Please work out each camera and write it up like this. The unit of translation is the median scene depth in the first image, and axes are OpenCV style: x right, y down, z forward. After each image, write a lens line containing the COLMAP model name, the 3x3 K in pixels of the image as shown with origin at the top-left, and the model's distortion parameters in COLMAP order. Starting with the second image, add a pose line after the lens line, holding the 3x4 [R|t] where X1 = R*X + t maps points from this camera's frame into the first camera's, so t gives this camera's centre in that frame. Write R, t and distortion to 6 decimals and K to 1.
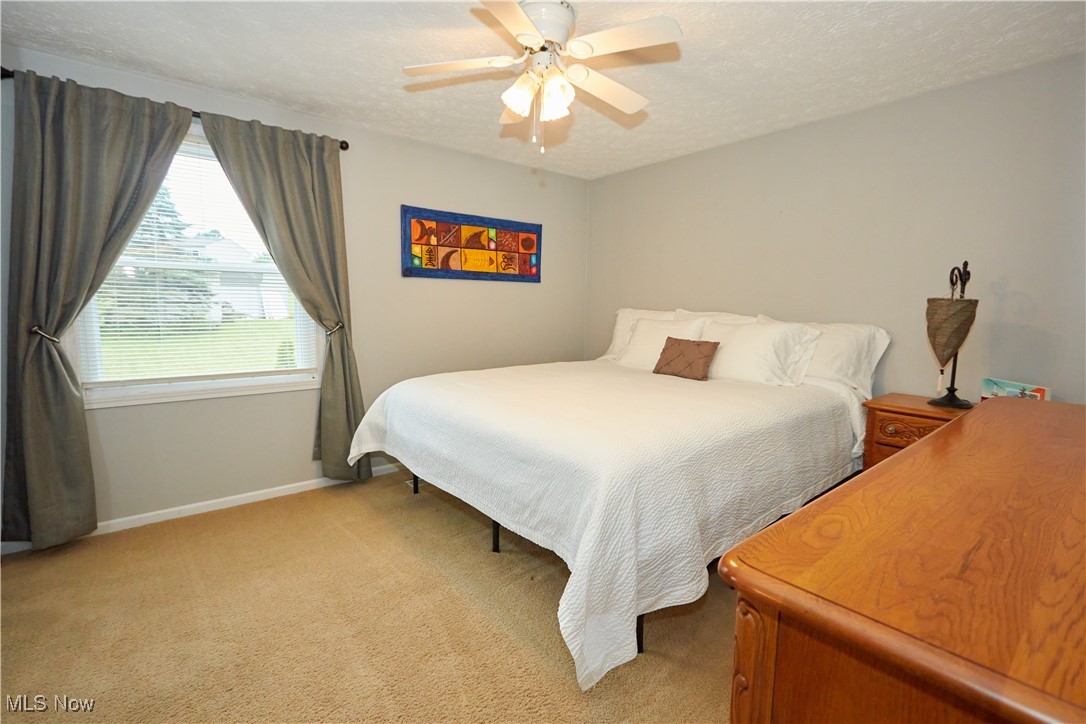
lens RADIAL K [[497.0, 0, 539.2], [0, 497.0, 361.7], [0, 0, 1]] dist [0.002367, -0.000646]
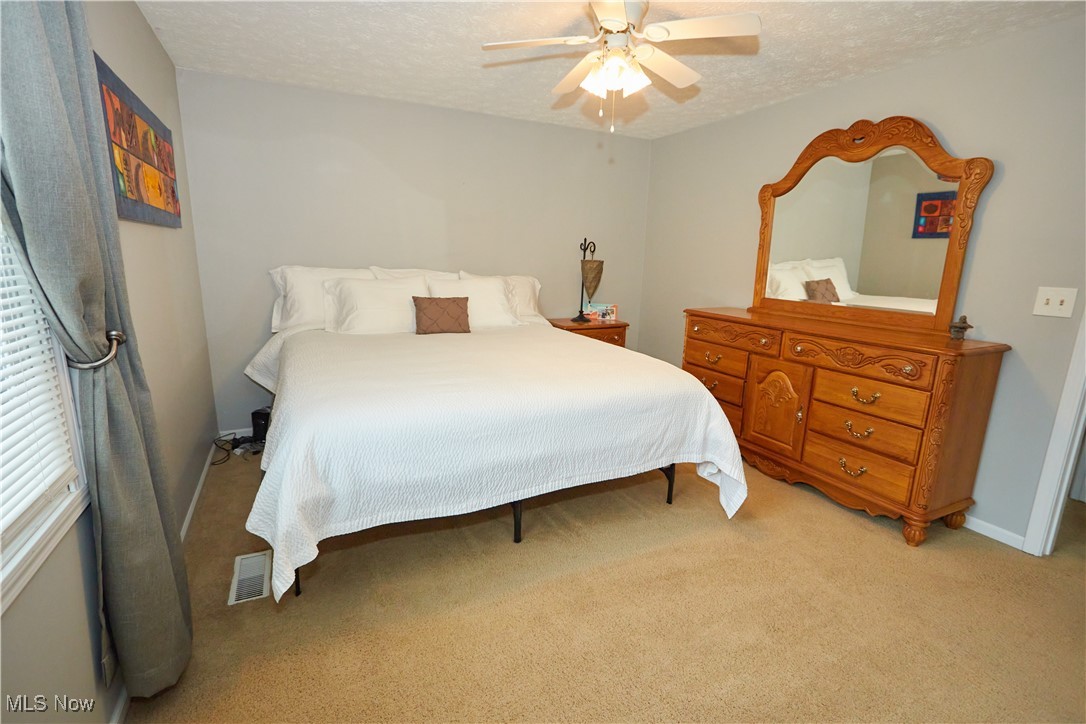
lens RADIAL K [[497.0, 0, 539.6], [0, 497.0, 361.0], [0, 0, 1]] dist [0.002367, -0.000646]
pose [[0.226063, -0.211262, 0.950928, -0.799106], [0.095942, 0.976281, 0.194087, -0.113359], [-0.969376, 0.047358, 0.240970, 0.642093]]
